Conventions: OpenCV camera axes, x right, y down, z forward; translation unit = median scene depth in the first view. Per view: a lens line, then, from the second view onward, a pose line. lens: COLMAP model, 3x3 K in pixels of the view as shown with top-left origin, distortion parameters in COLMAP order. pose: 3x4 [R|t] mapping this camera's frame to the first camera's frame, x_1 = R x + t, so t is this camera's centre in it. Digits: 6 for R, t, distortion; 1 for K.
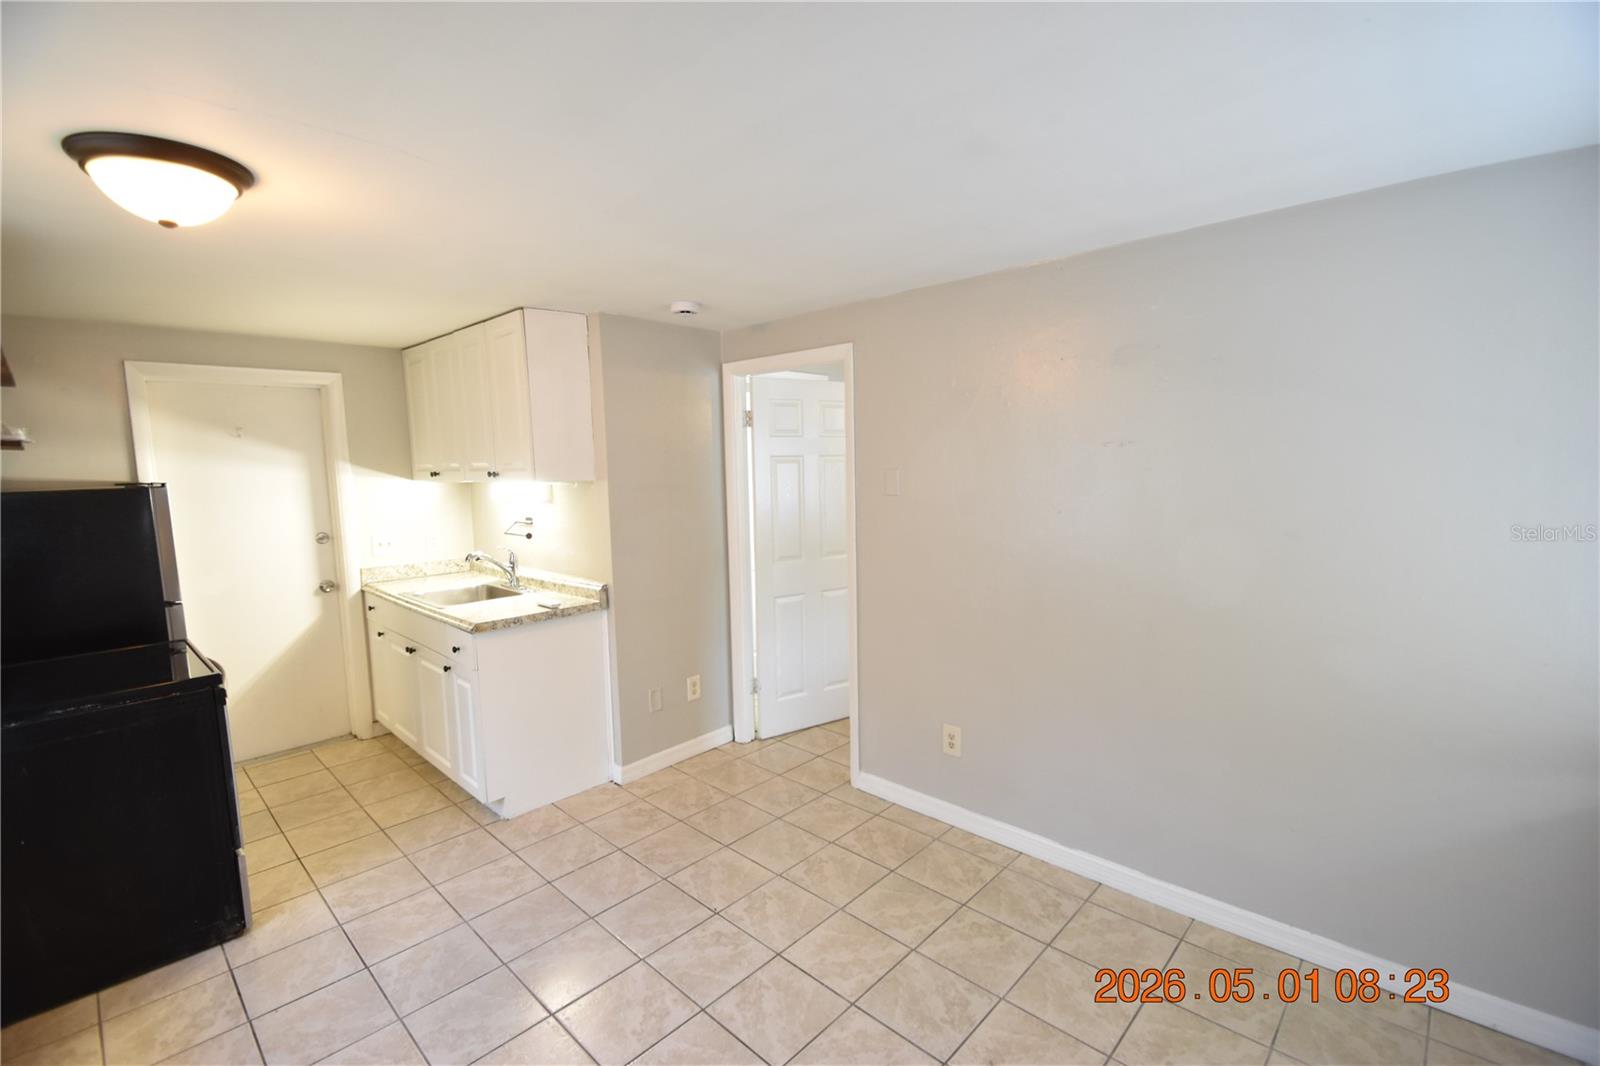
lens RADIAL K [[701.1, 0, 797.8], [0, 701.1, 540.9], [0, 0, 1]] dist [0.014517, -0.015547]
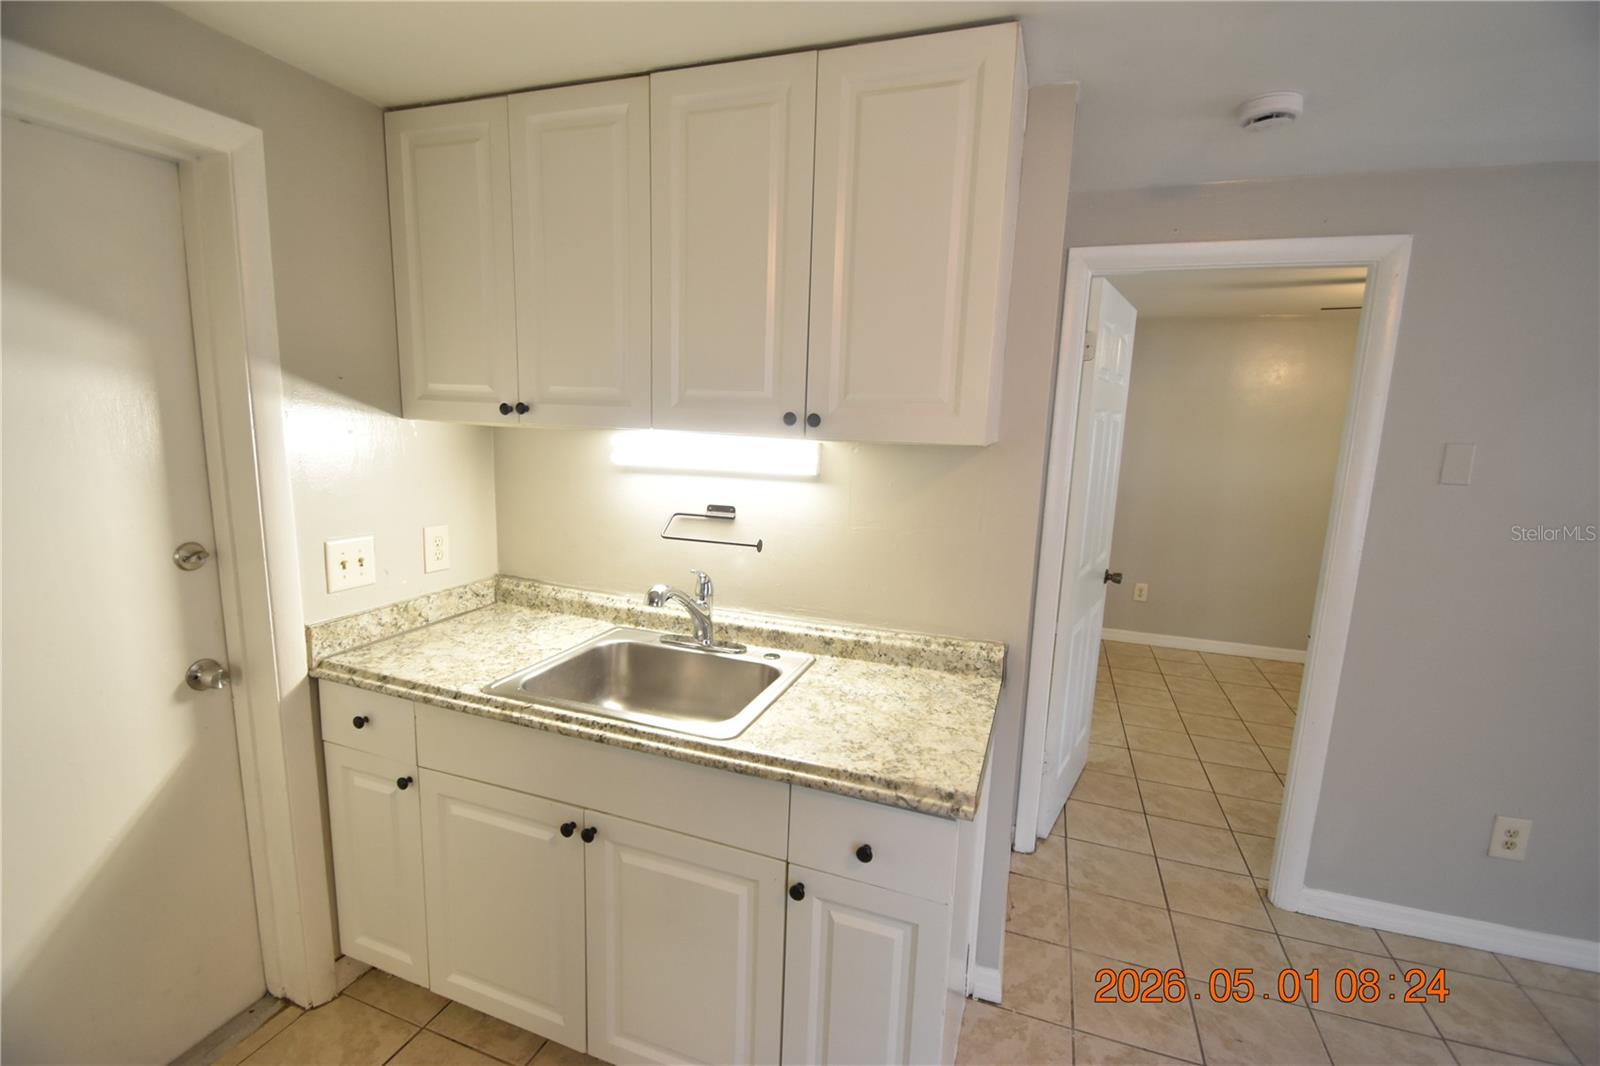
lens RADIAL K [[701.1, 0, 797.8], [0, 701.1, 540.9], [0, 0, 1]] dist [0.014517, -0.015547]
pose [[0.913836, -0.022846, 0.405440, -0.559164], [-0.003742, 0.997900, 0.064666, -0.042483], [-0.406066, -0.060611, 0.911832, 0.536933]]
